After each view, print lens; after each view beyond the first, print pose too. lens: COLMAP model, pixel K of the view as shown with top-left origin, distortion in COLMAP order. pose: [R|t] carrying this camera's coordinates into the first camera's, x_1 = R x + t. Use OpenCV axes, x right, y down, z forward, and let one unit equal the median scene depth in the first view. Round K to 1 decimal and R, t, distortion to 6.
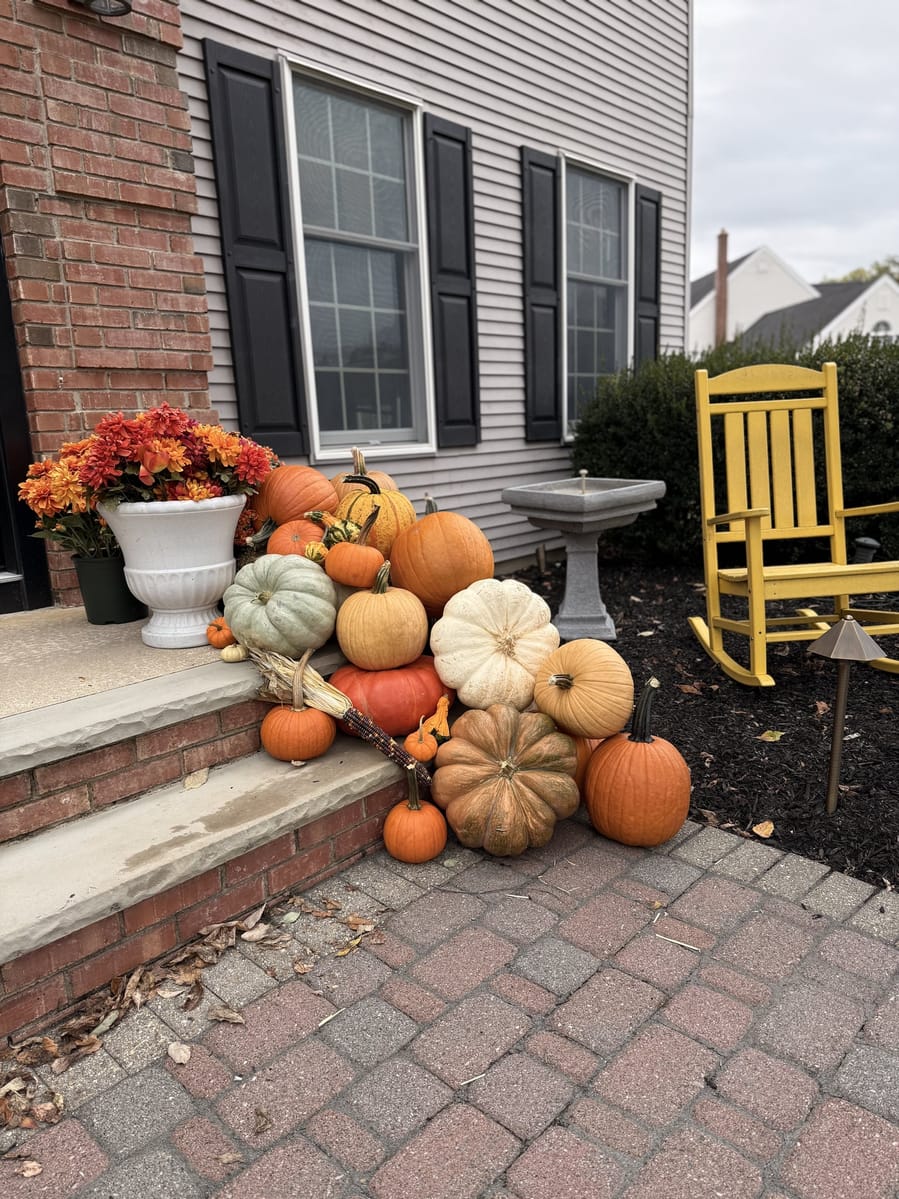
lens RADIAL K [[845.5, 0, 457.7], [0, 845.5, 599.9], [0, 0, 1]] dist [0.050508, -0.058250]
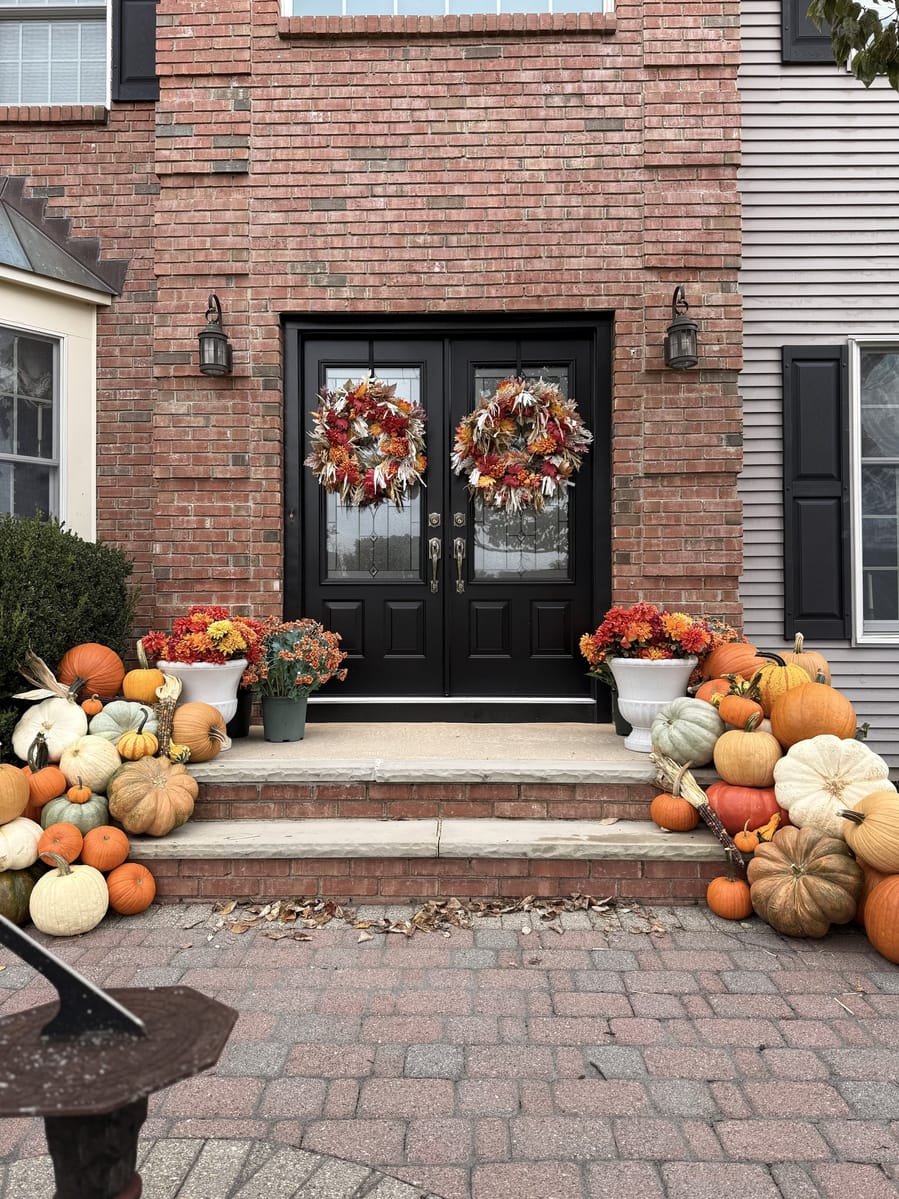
lens RADIAL K [[845.5, 0, 440.3], [0, 845.5, 594.2], [0, 0, 1]] dist [0.050508, -0.058250]
pose [[0.649576, 0.020193, -0.760029, 0.677707], [-0.179606, 0.975430, -0.127588, 0.041663], [0.738778, 0.219384, 0.637242, -0.373727]]
